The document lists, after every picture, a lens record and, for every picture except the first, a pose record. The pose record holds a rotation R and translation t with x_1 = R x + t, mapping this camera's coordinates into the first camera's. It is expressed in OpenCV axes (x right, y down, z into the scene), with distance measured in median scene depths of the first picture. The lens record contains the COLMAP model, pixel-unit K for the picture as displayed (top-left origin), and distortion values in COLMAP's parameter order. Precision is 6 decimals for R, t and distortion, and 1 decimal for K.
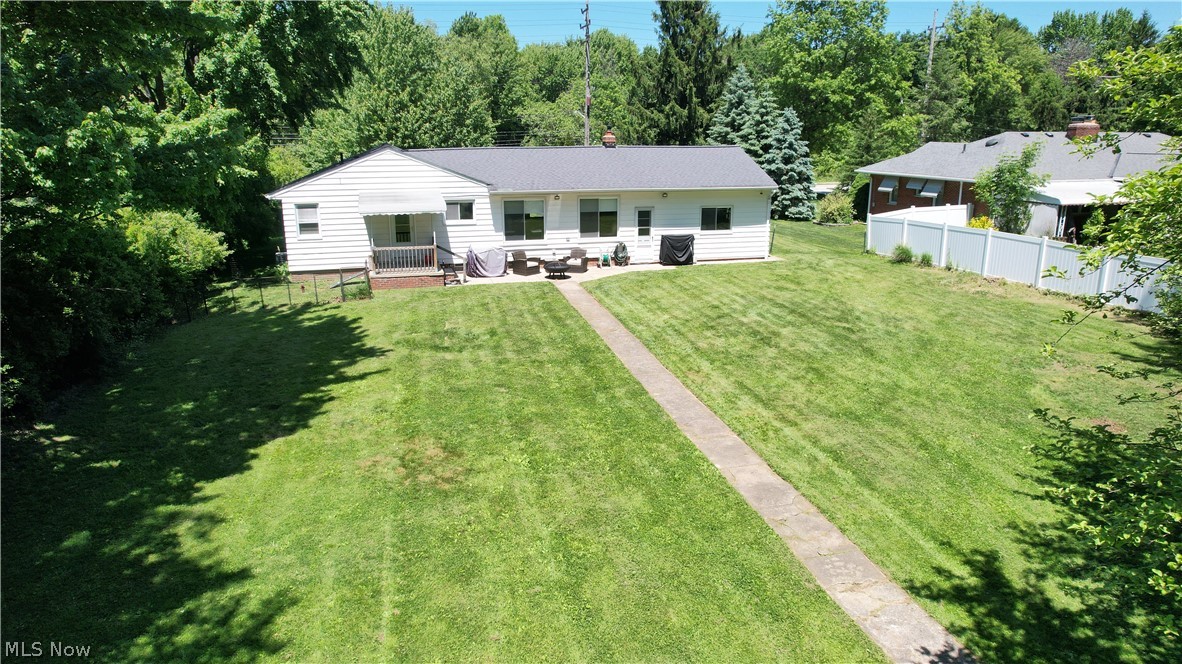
lens RADIAL K [[720.6, 0, 591.0], [0, 720.6, 332.0], [0, 0, 1]] dist [-0.044283, 0.040467]
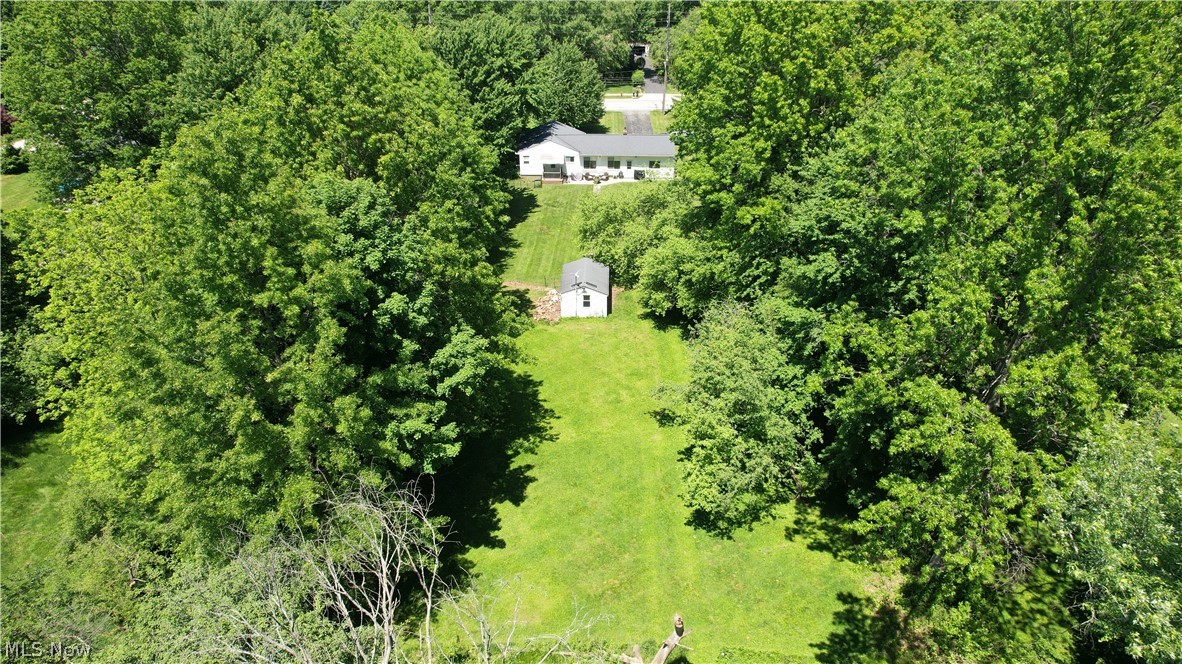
lens RADIAL K [[720.6, 0, 591.0], [0, 720.6, 332.0], [0, 0, 1]] dist [-0.044283, 0.040467]
pose [[0.955891, 0.145365, -0.255228, 0.837539], [-0.070060, 0.956705, 0.282503, -0.339040], [0.285244, -0.252161, 0.924690, -2.145240]]
